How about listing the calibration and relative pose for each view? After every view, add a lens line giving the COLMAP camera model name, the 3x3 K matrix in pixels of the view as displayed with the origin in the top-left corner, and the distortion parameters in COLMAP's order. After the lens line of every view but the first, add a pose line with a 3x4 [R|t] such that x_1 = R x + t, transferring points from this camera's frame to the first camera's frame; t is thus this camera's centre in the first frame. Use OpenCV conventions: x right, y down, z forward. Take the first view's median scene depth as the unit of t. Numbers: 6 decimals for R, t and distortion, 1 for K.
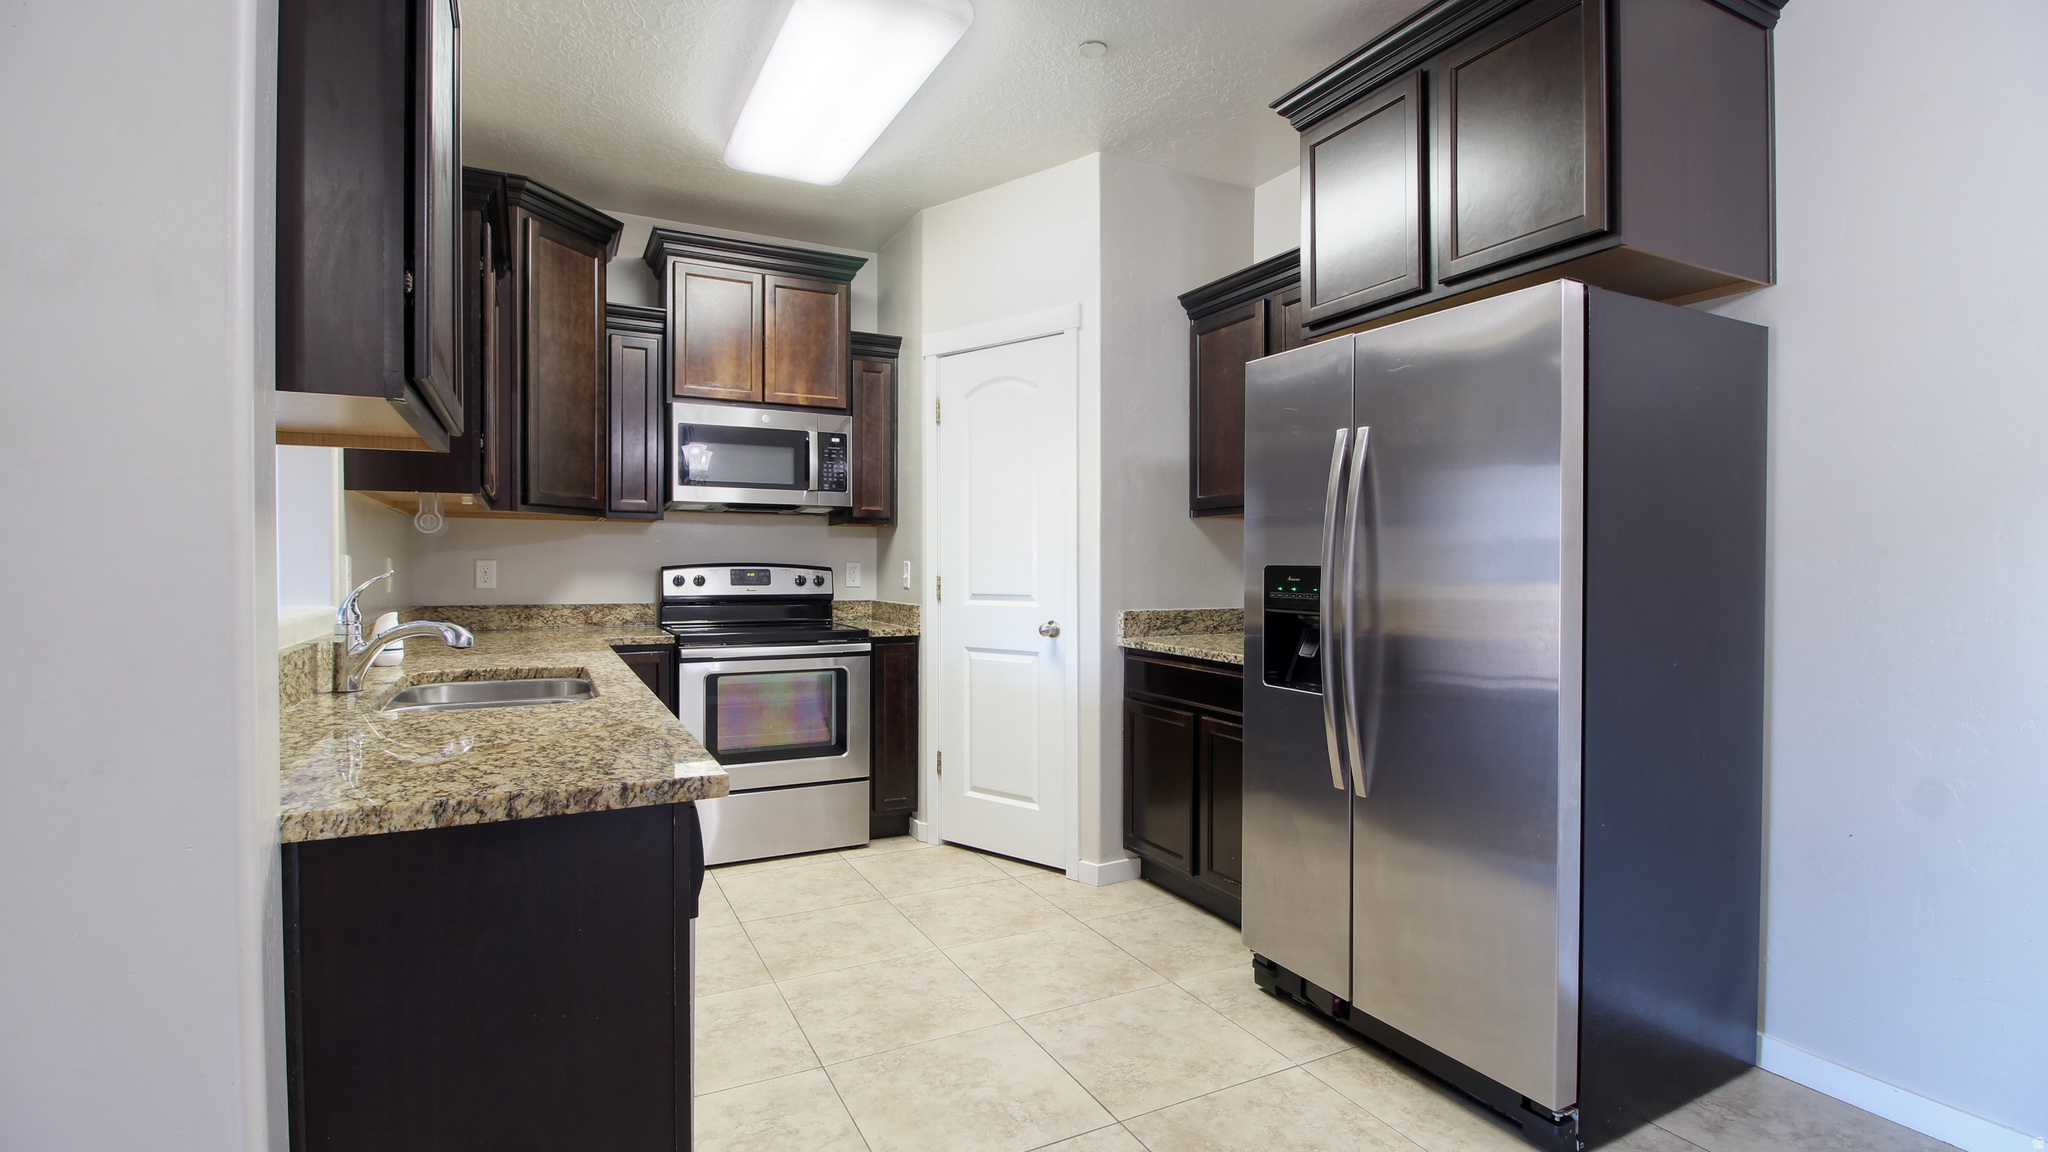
lens RADIAL K [[955.5, 0, 1020.3], [0, 955.5, 576.1], [0, 0, 1]] dist [0.019222, -0.018879]
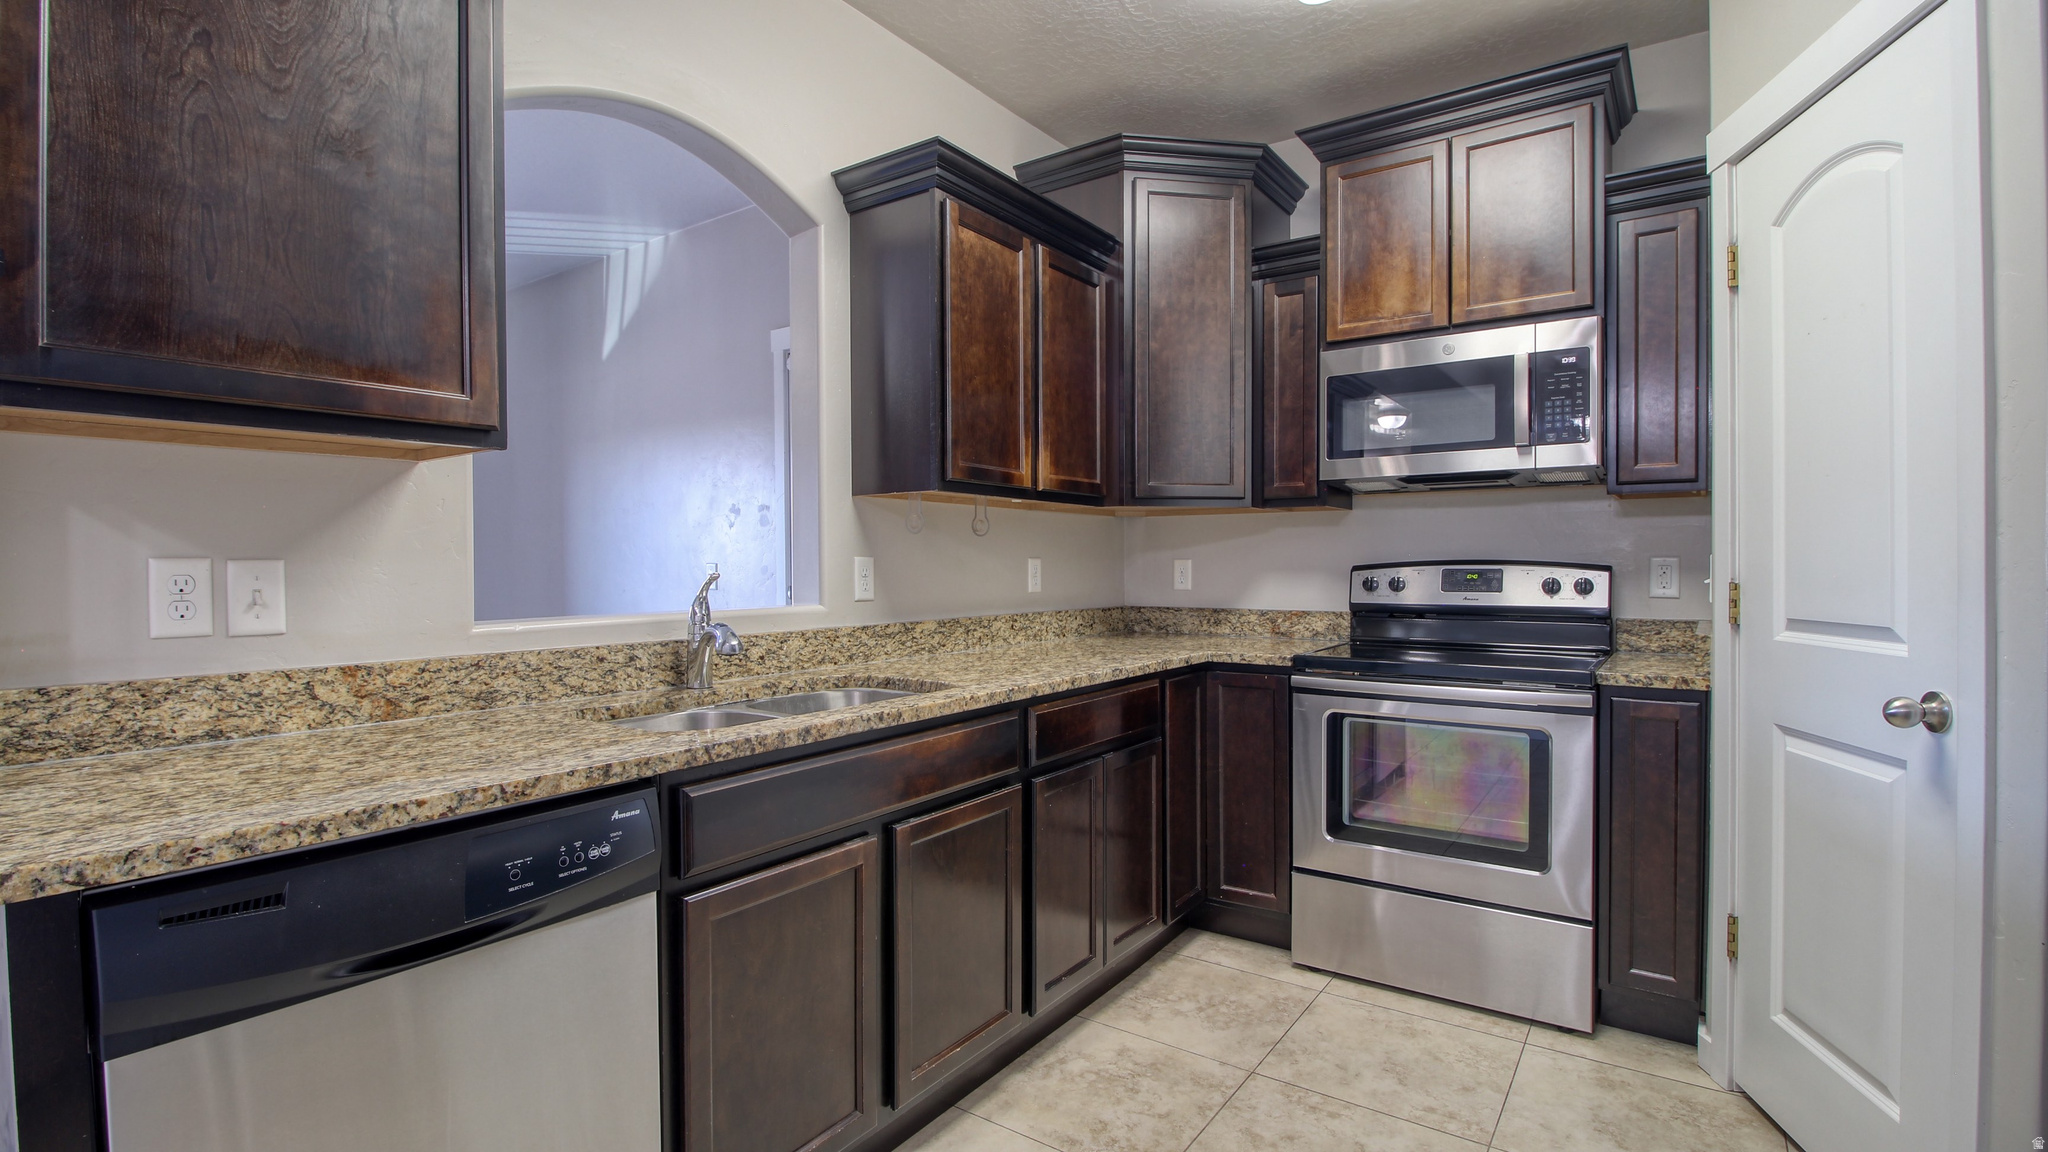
lens RADIAL K [[955.5, 0, 1020.3], [0, 955.5, 576.1], [0, 0, 1]] dist [0.019222, -0.018879]
pose [[0.473378, 0.005944, -0.880839, 0.193765], [-0.003541, 0.999982, 0.004845, -0.004326], [0.880852, 0.000826, 0.473391, 0.407152]]
